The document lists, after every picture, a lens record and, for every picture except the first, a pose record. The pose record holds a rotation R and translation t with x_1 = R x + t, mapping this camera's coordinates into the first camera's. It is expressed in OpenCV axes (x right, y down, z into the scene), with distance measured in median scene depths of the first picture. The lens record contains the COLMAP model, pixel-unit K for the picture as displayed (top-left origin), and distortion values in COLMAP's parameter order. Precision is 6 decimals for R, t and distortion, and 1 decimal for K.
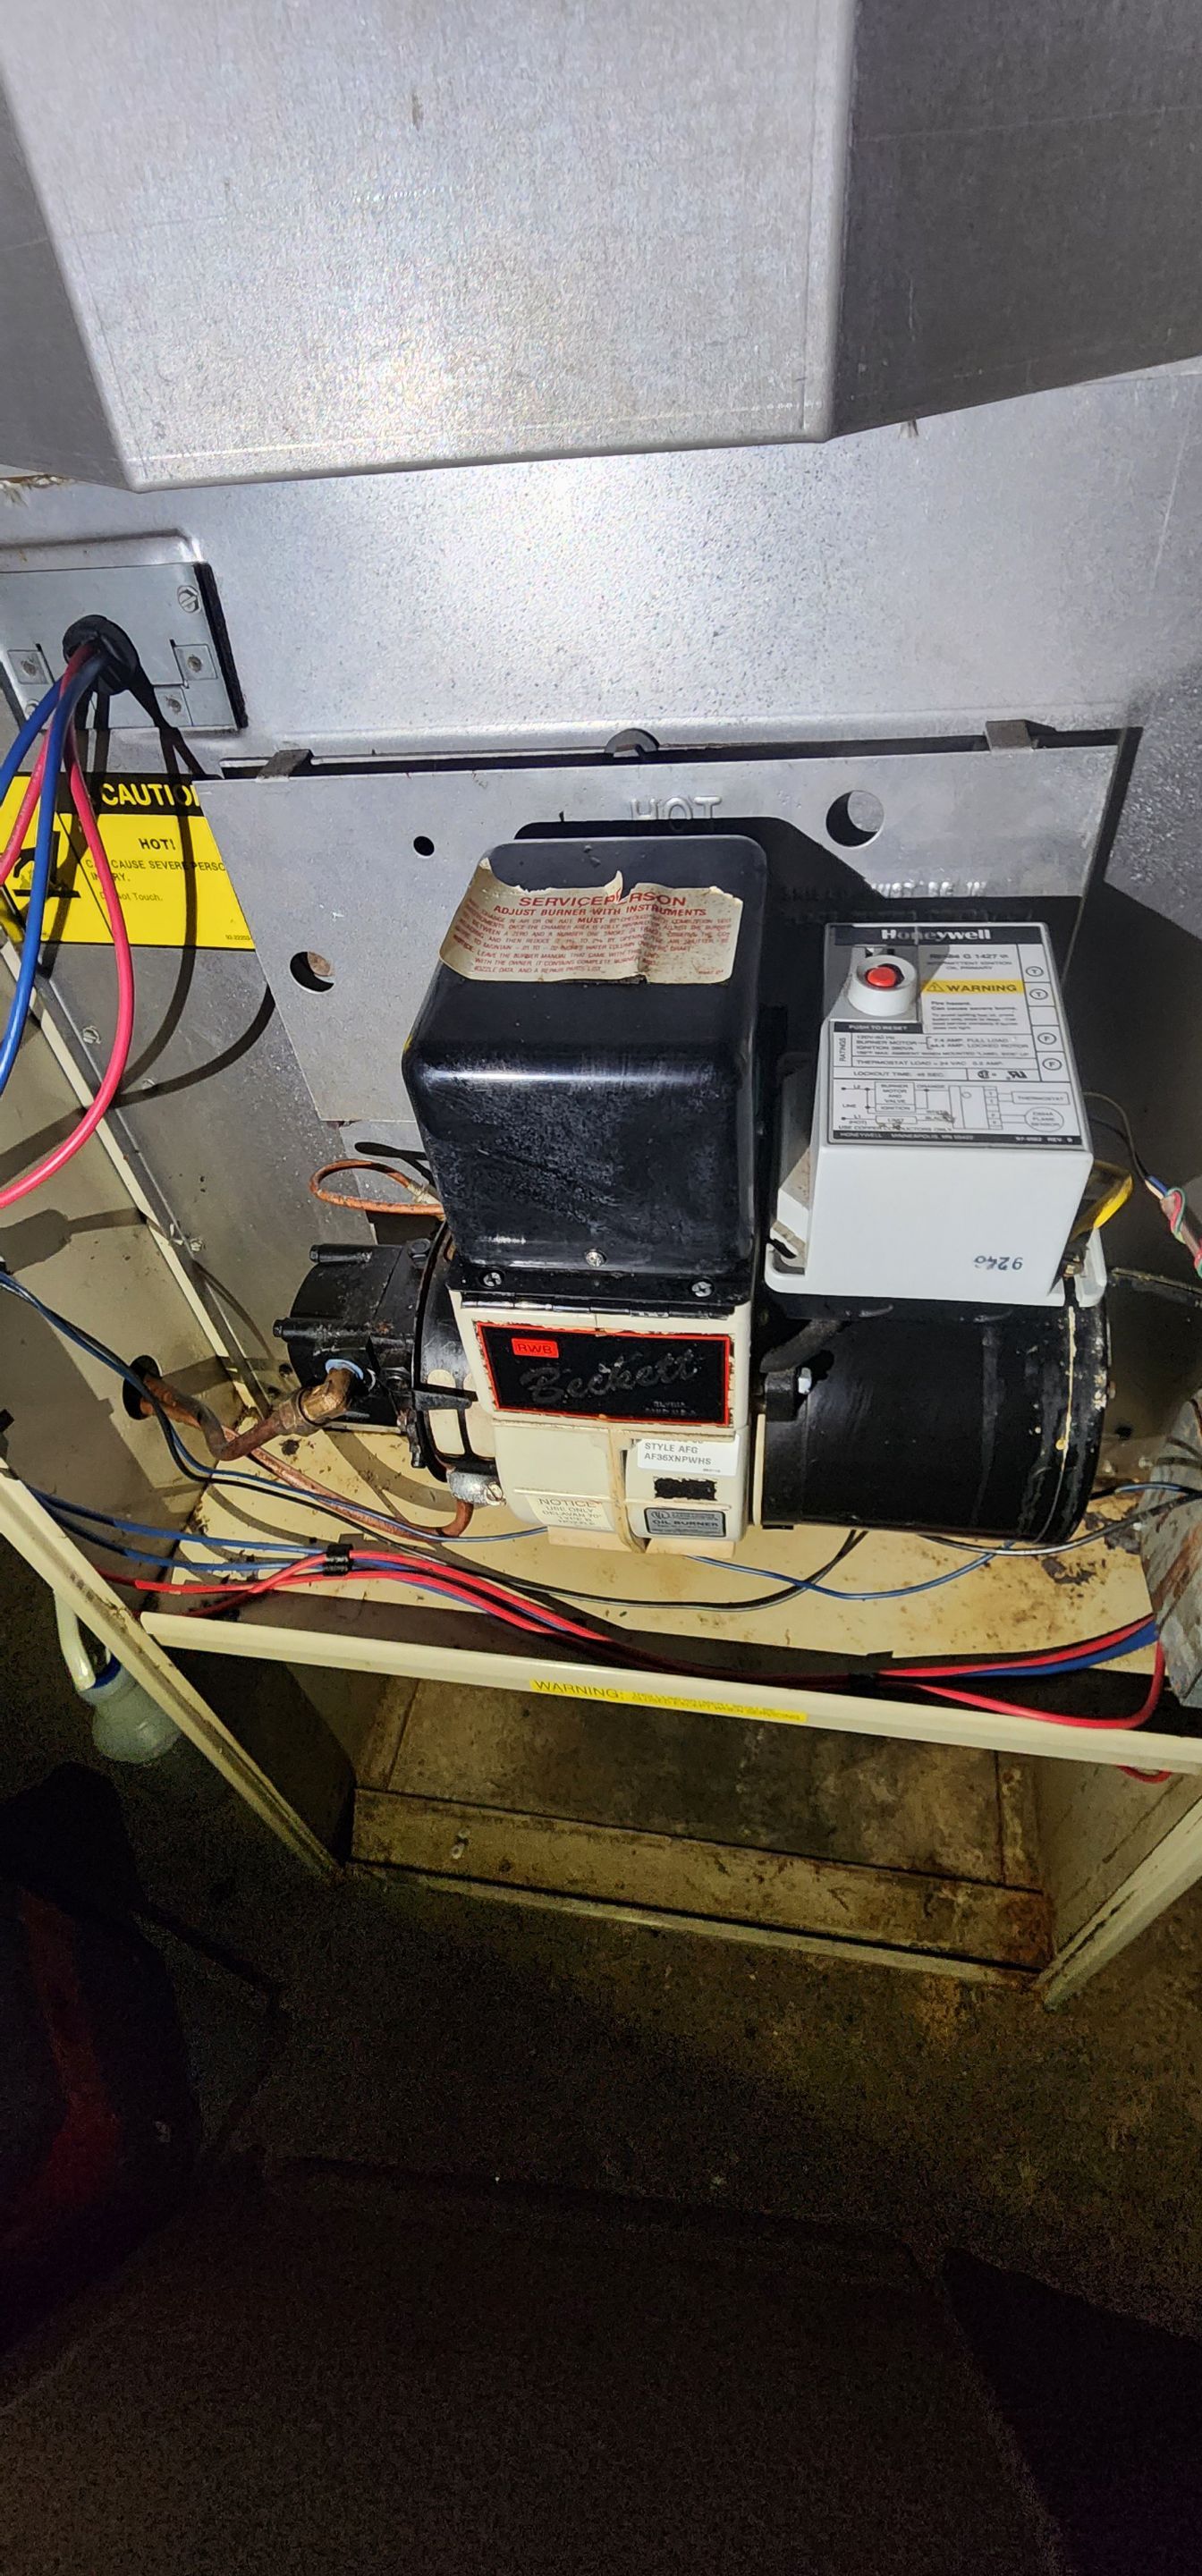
lens RADIAL K [[1063.7, 0, 601.0], [0, 1063.7, 1288.0], [0, 0, 1]] dist [-0.000700, 0.000007]
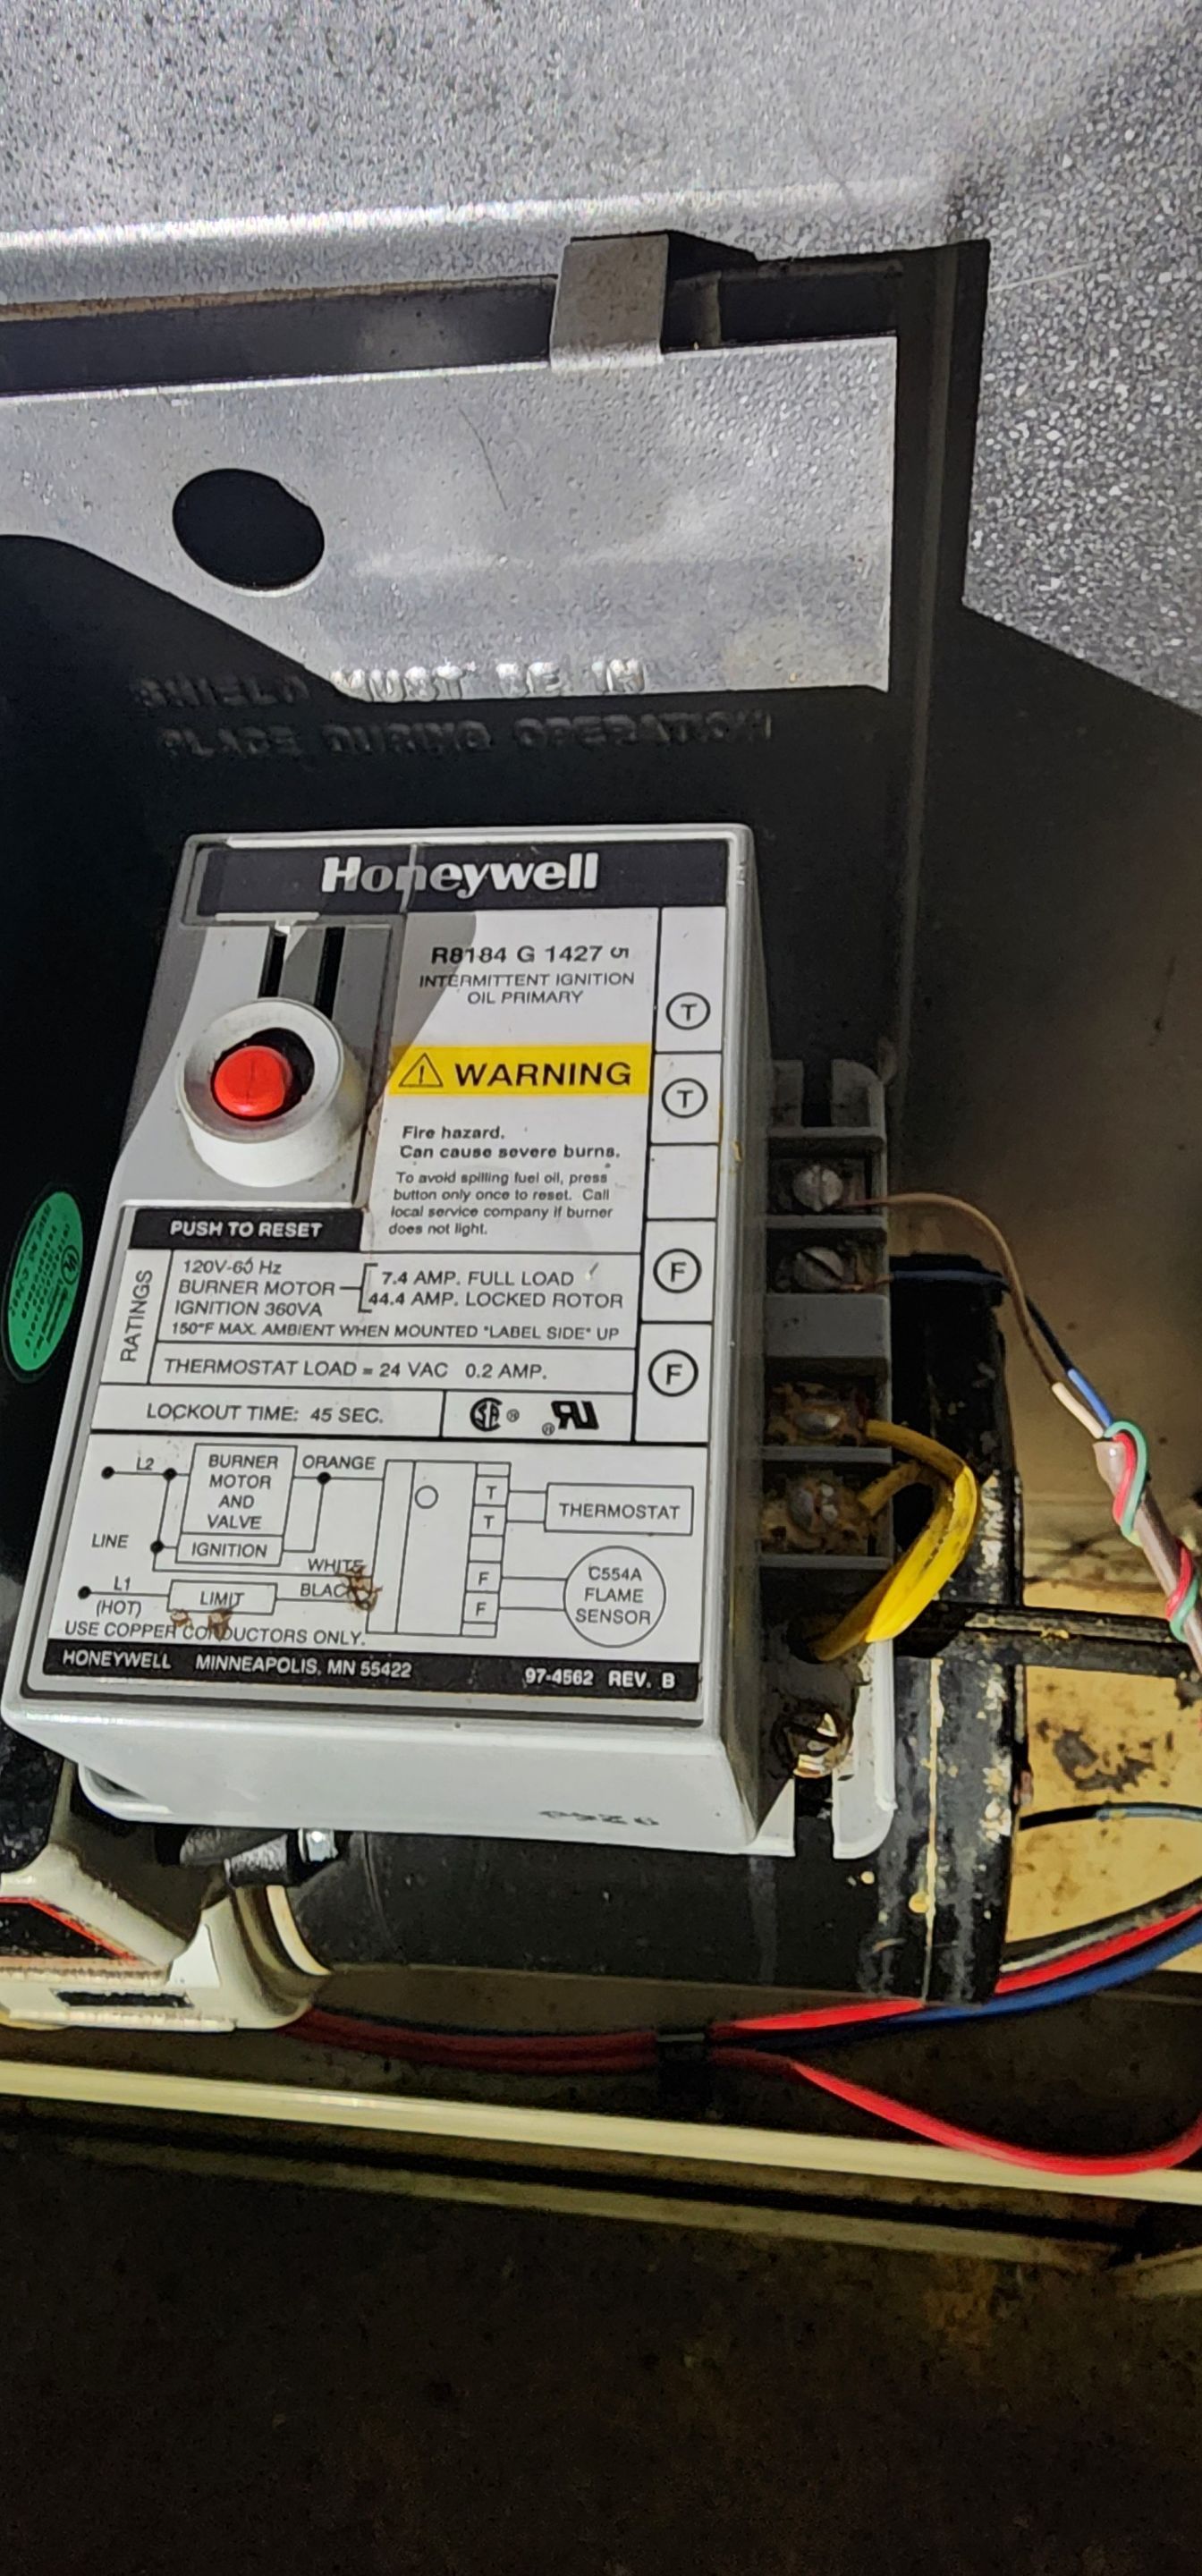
lens RADIAL K [[1780.5, 0, 596.3], [0, 1780.5, 1156.8], [0, 0, 1]] dist [-0.000524, -0.000013]
pose [[0.997058, -0.071827, 0.026762, 0.354618], [0.065963, 0.981872, 0.177695, -0.358442], [-0.039041, -0.175407, 0.983722, 0.384254]]
